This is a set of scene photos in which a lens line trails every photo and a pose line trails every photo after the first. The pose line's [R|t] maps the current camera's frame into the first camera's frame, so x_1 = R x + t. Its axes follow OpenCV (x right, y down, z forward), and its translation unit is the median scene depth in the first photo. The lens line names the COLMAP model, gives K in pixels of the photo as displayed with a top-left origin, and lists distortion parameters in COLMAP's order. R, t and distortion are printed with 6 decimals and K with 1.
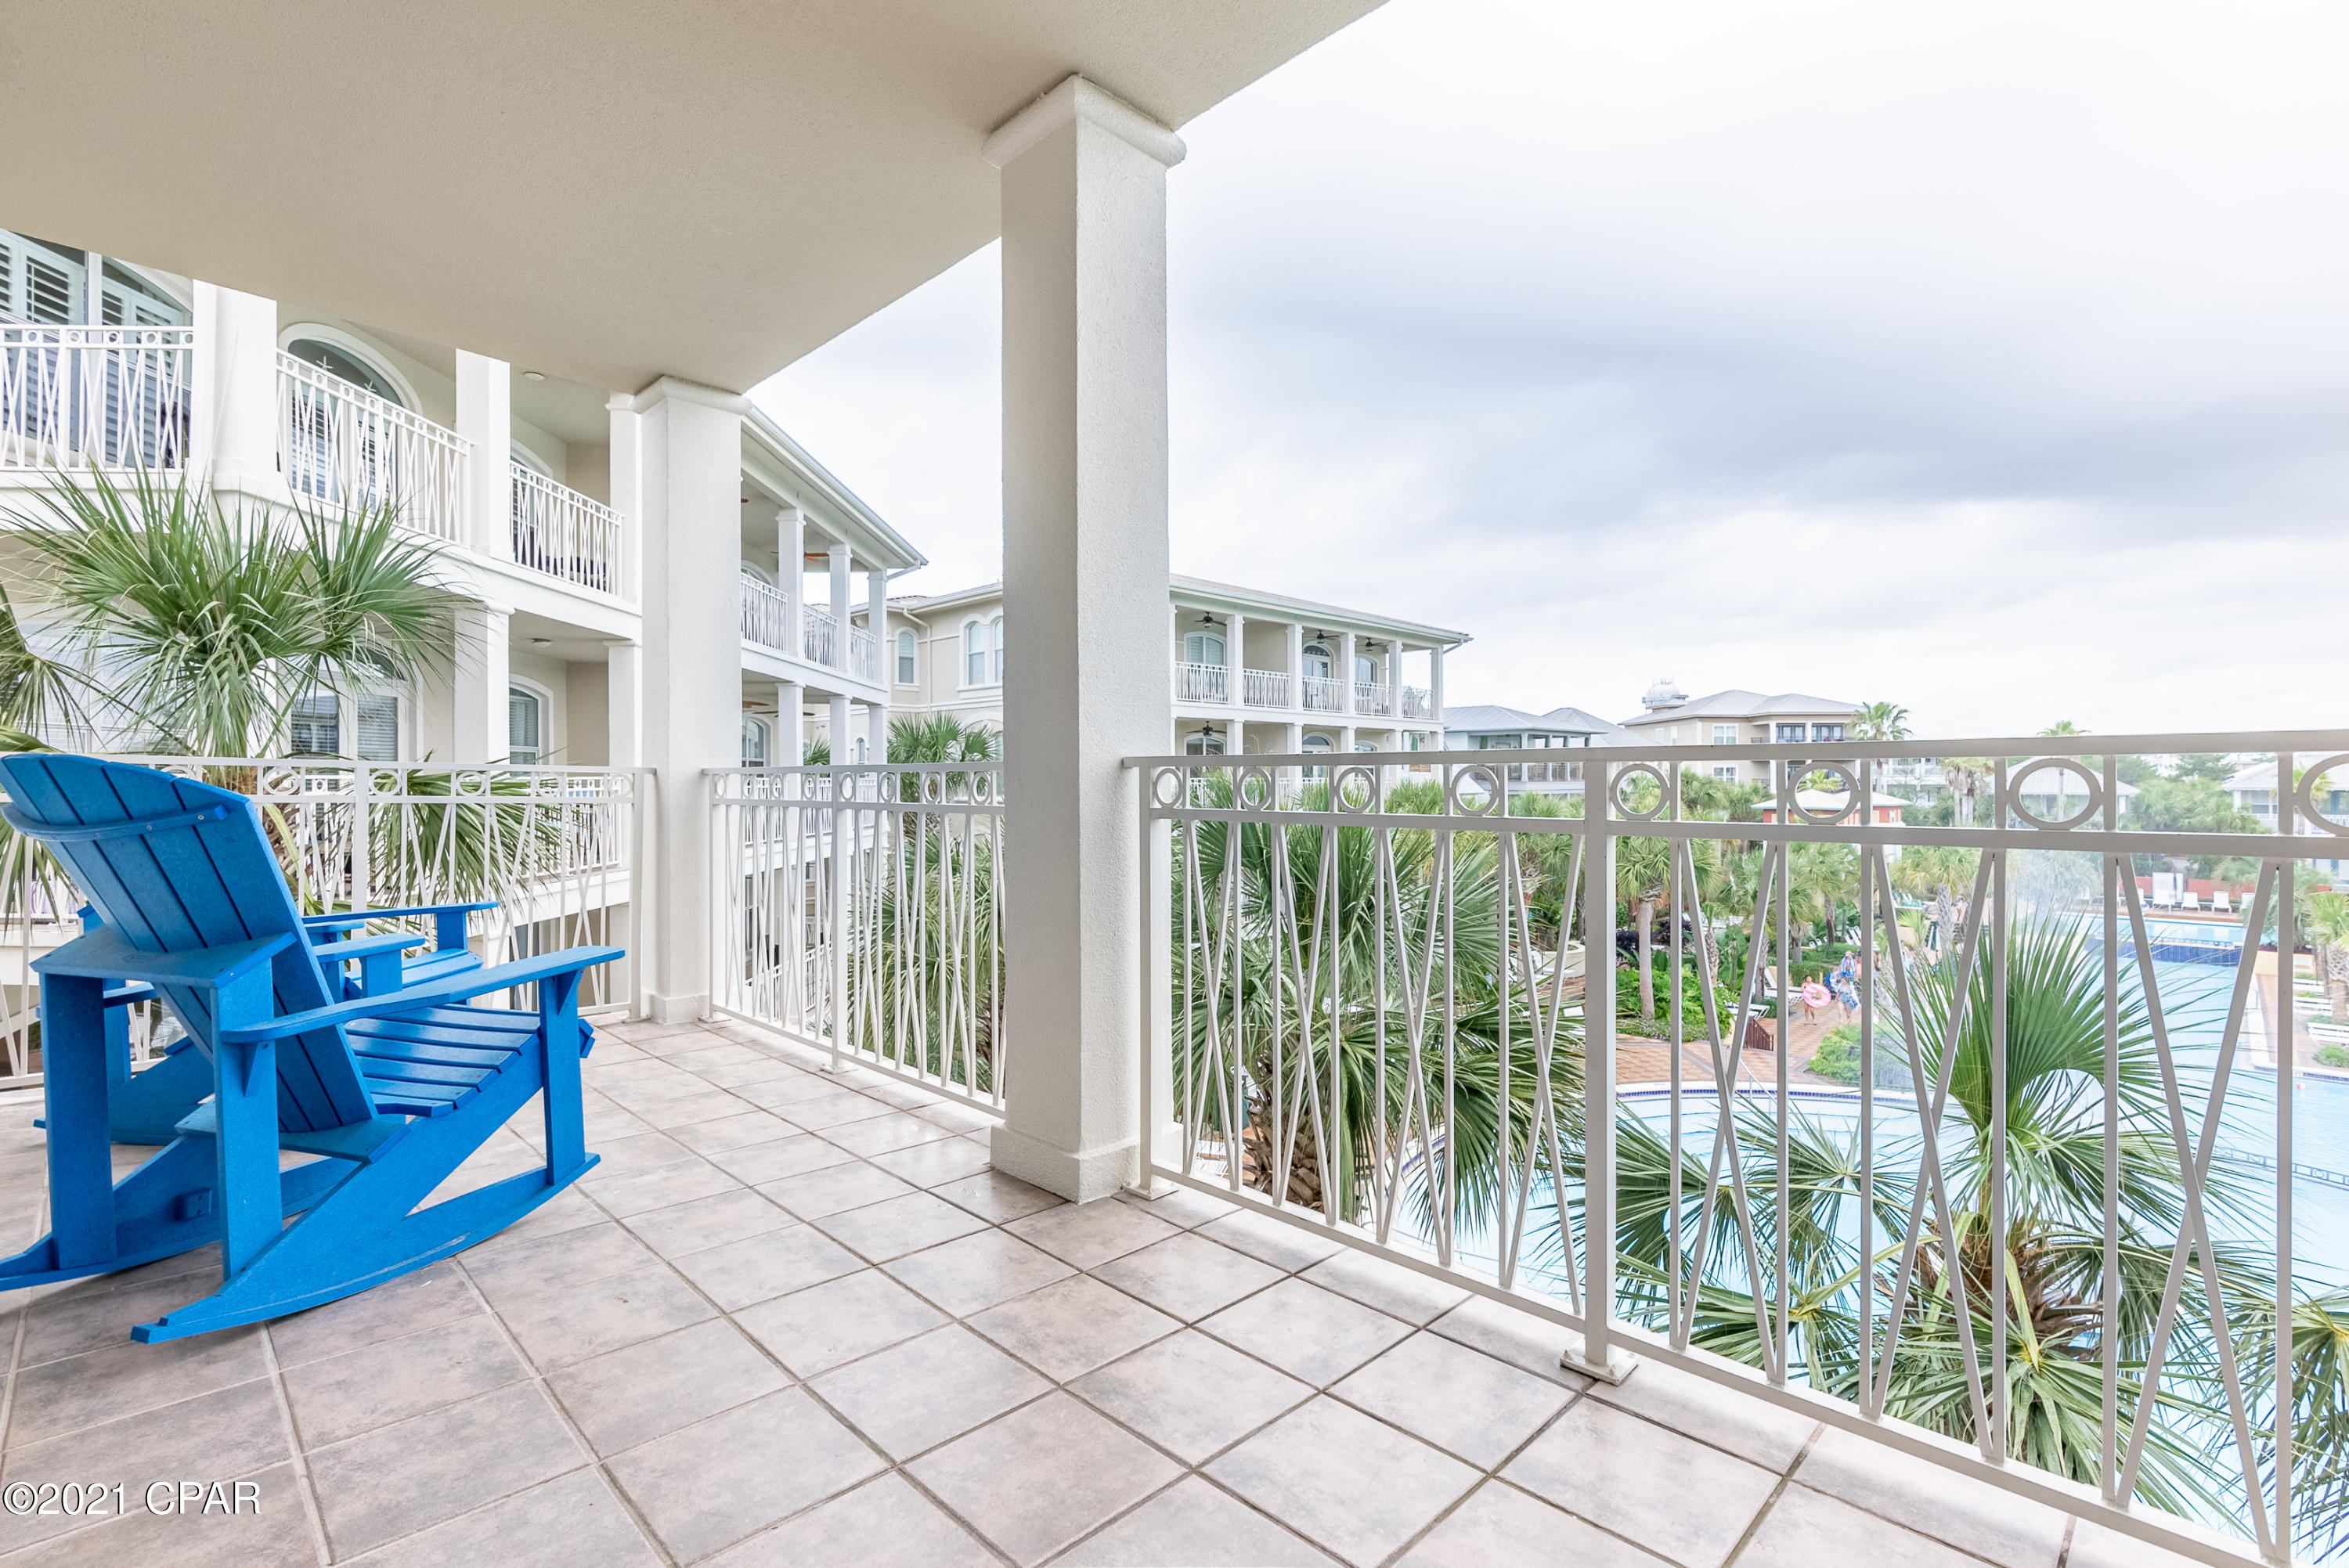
lens RADIAL K [[1080.5, 0, 1182.5], [0, 1080.5, 779.0], [0, 0, 1]] dist [-0.003908, 0.000833]
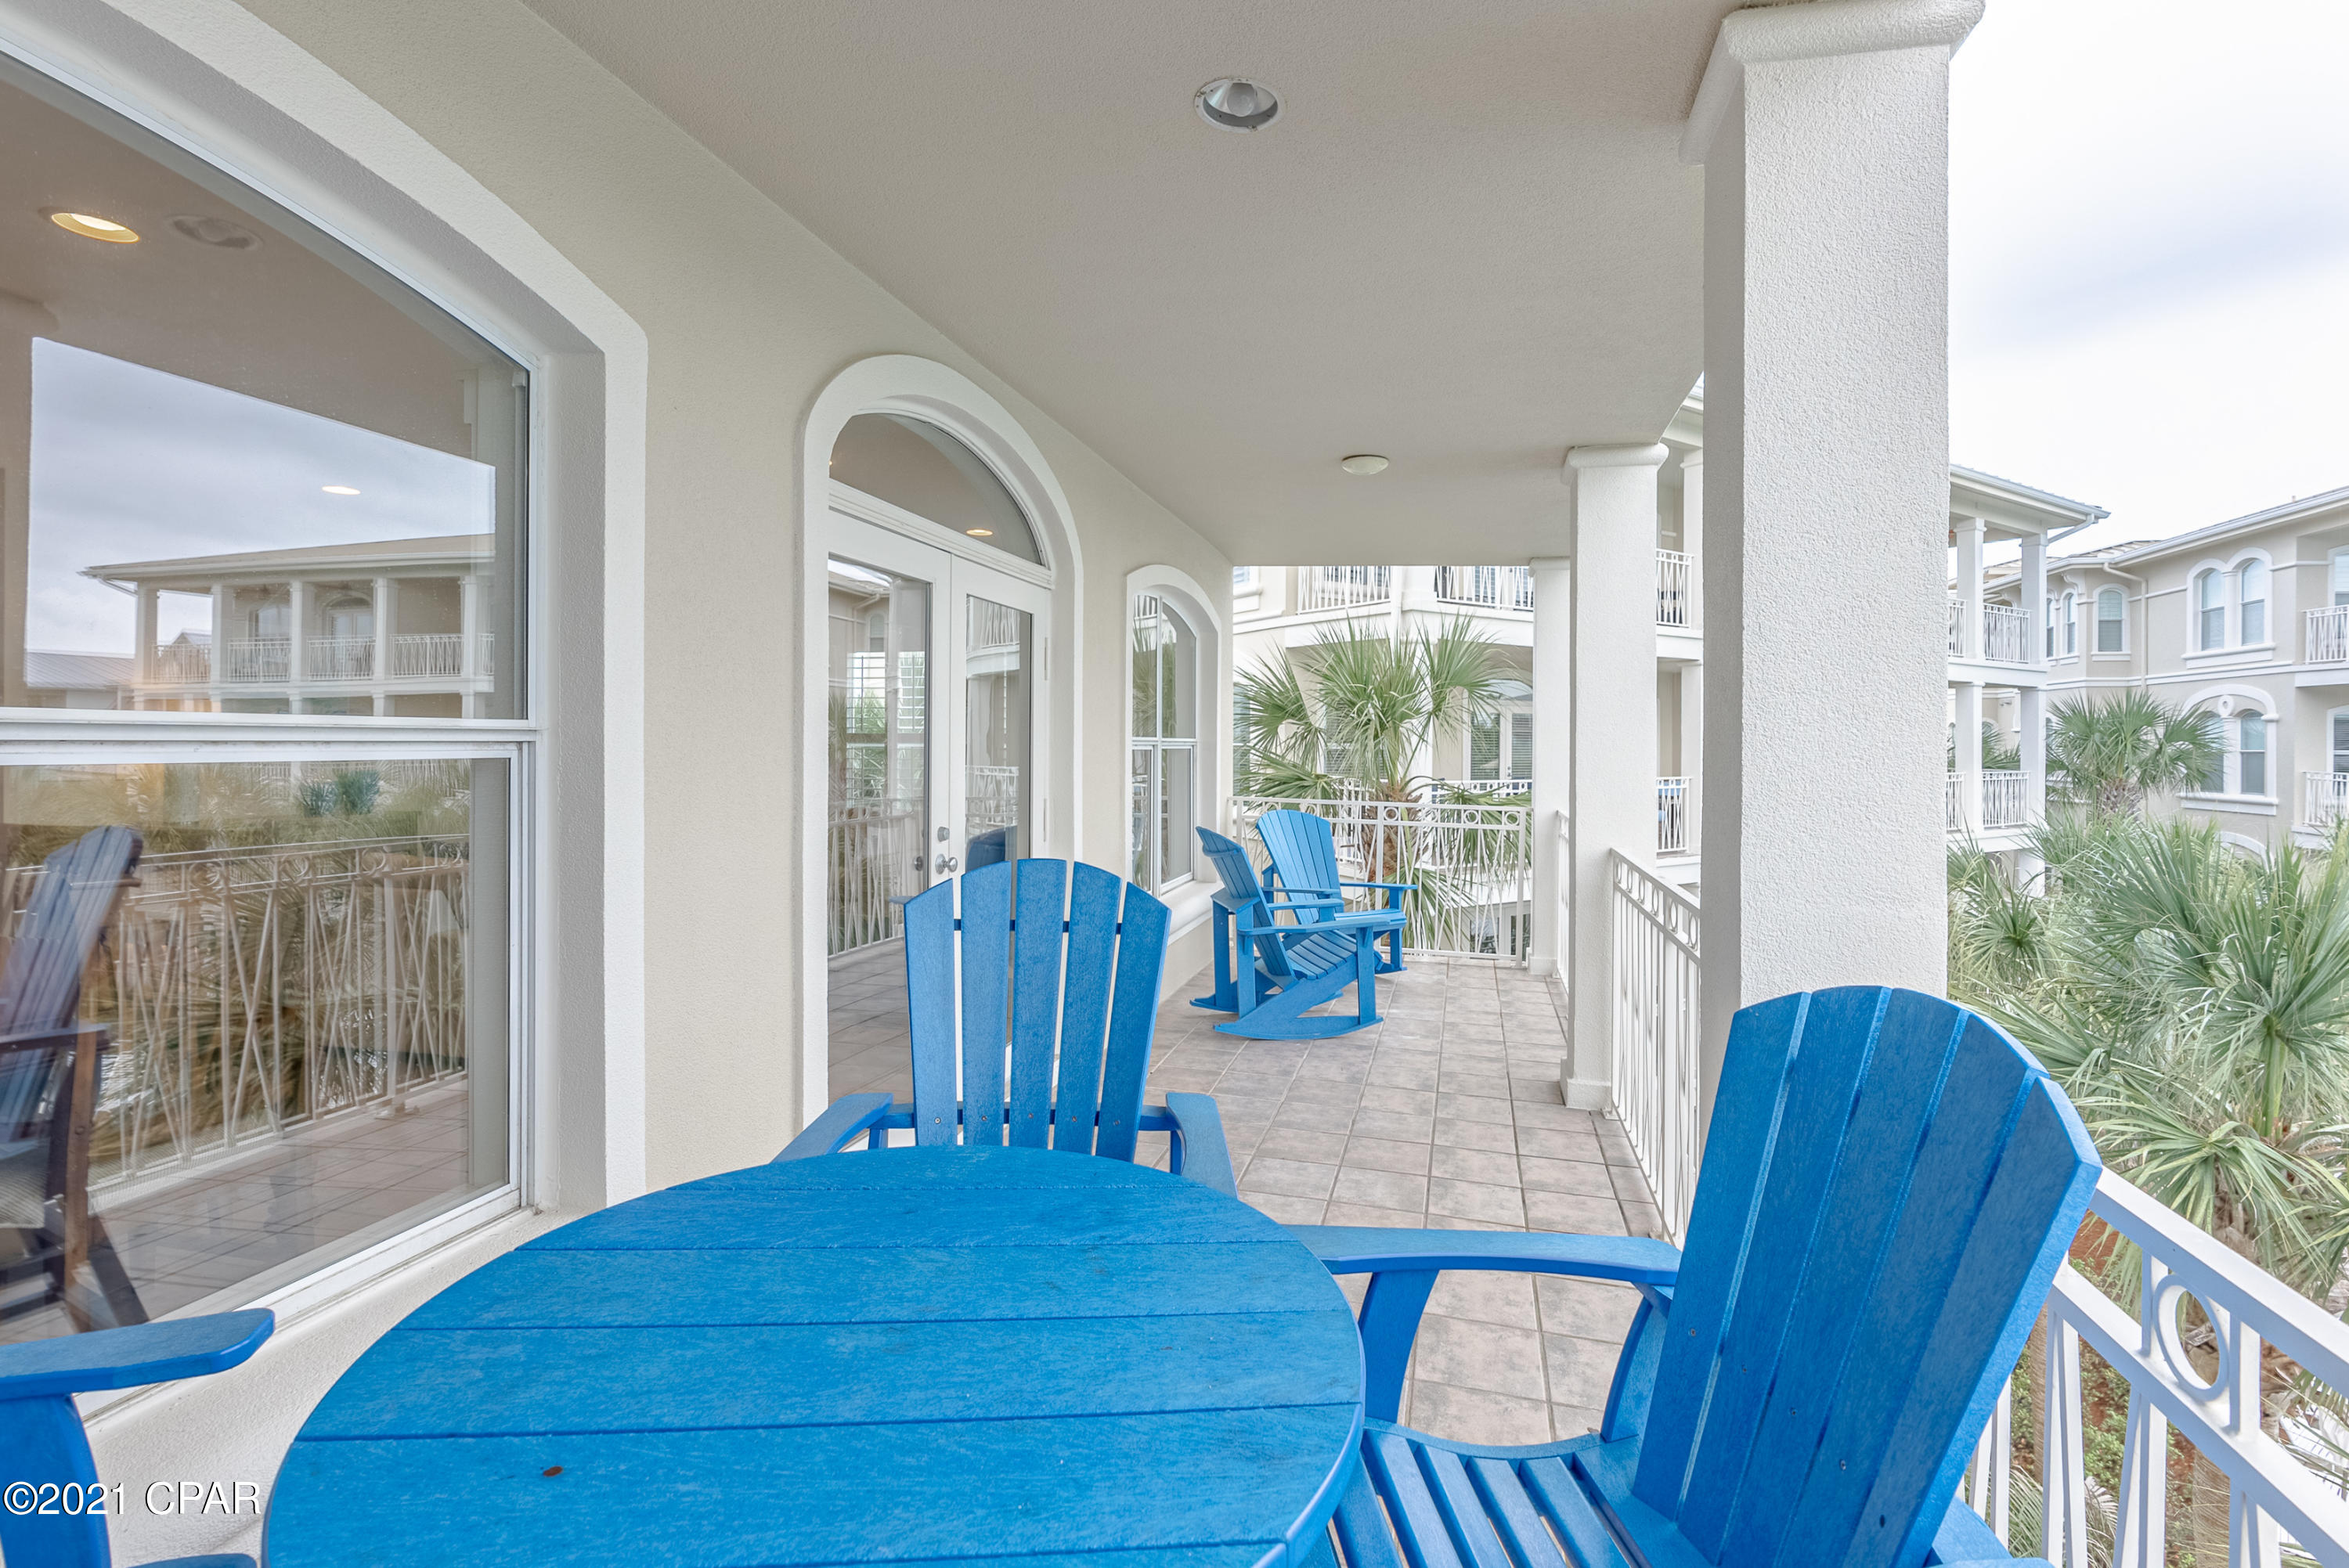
lens RADIAL K [[1080.5, 0, 1174.5], [0, 1080.5, 771.0], [0, 0, 1]] dist [-0.003908, 0.000833]
pose [[0.502857, 0.024222, -0.864030, 0.127872], [-0.002273, 0.999641, 0.026701, -0.022503], [0.864367, -0.011463, 0.502732, -0.048432]]
